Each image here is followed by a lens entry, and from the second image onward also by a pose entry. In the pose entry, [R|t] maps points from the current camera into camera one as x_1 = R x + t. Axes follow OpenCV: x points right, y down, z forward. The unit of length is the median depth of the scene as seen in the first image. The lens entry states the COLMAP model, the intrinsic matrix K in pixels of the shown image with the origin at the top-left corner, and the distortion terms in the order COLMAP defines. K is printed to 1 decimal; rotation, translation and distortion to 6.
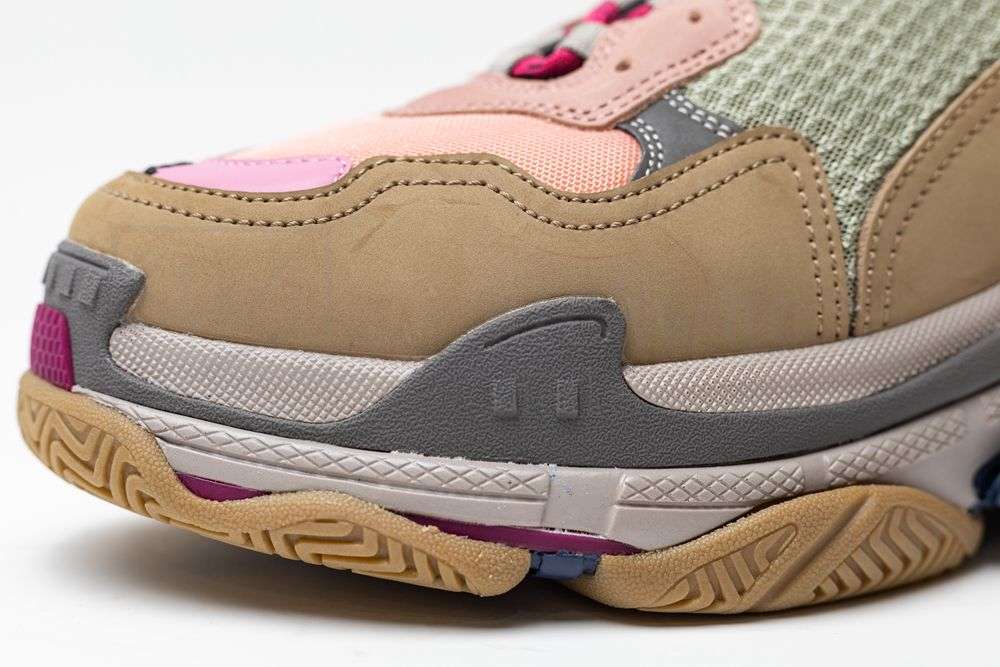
lens RADIAL K [[1677.6, 0, 500.0], [0, 1677.6, 333.5], [0, 0, 1]] dist [0.013088, 0.006558]
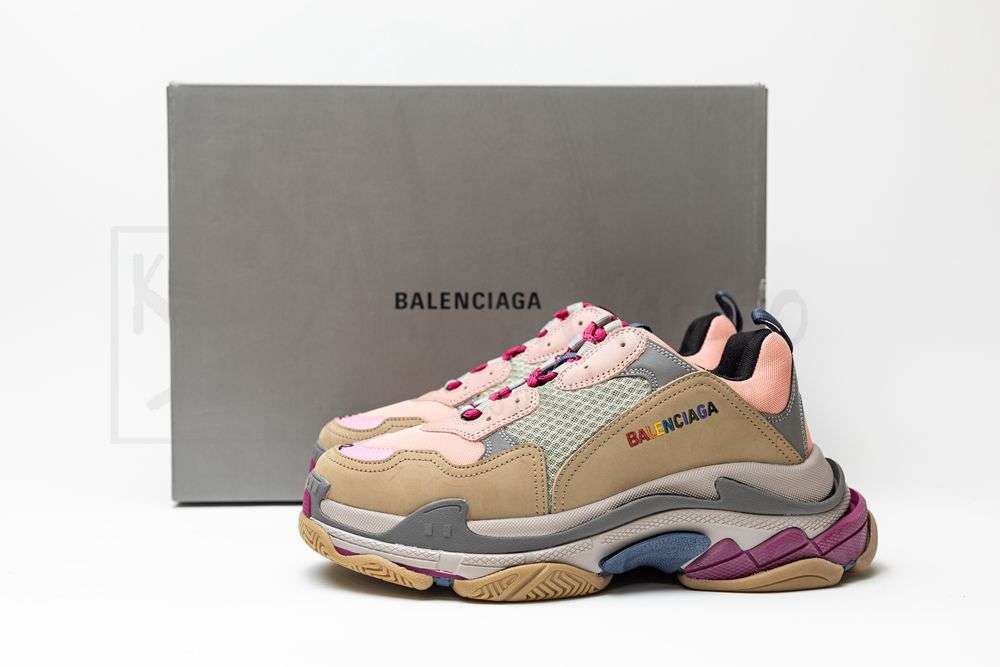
lens RADIAL K [[1488.1, 0, 500.0], [0, 1488.1, 333.5], [0, 0, 1]] dist [0.010673, 0.002240]
pose [[0.959975, 0.018667, -0.279462, 0.921045], [-0.031674, 0.998611, -0.042101, -0.220082], [0.278288, 0.049268, 0.959233, -1.724689]]
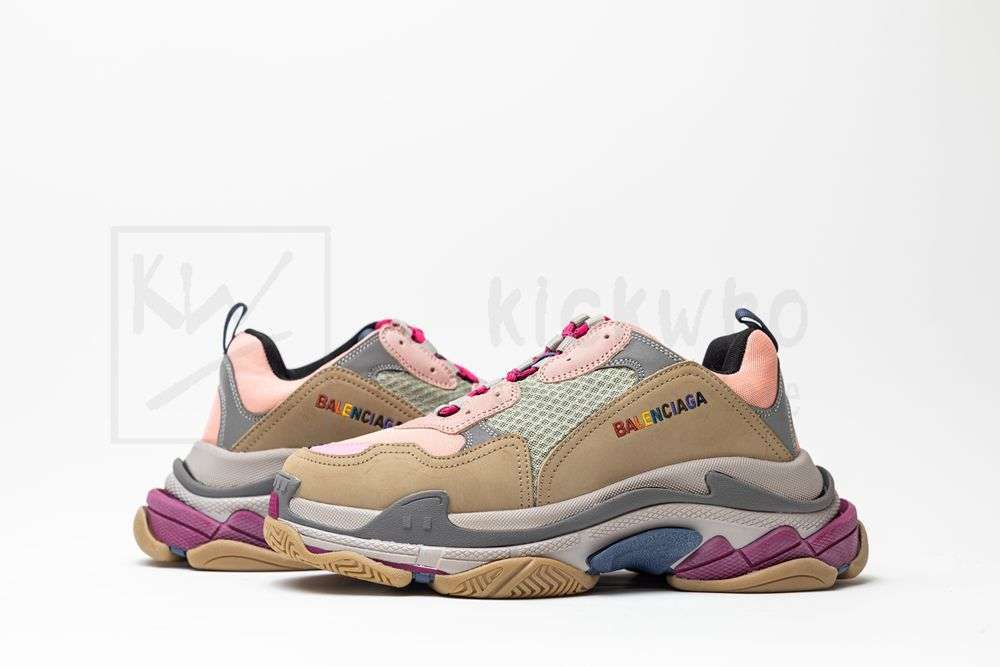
lens RADIAL K [[1488.1, 0, 500.0], [0, 1488.1, 333.5], [0, 0, 1]] dist [0.010673, 0.002240]
pose [[0.975589, -0.010464, -0.219355, 0.757252], [-0.026336, 0.986081, -0.164169, 0.137928], [0.218020, 0.165938, 0.961734, -1.614980]]
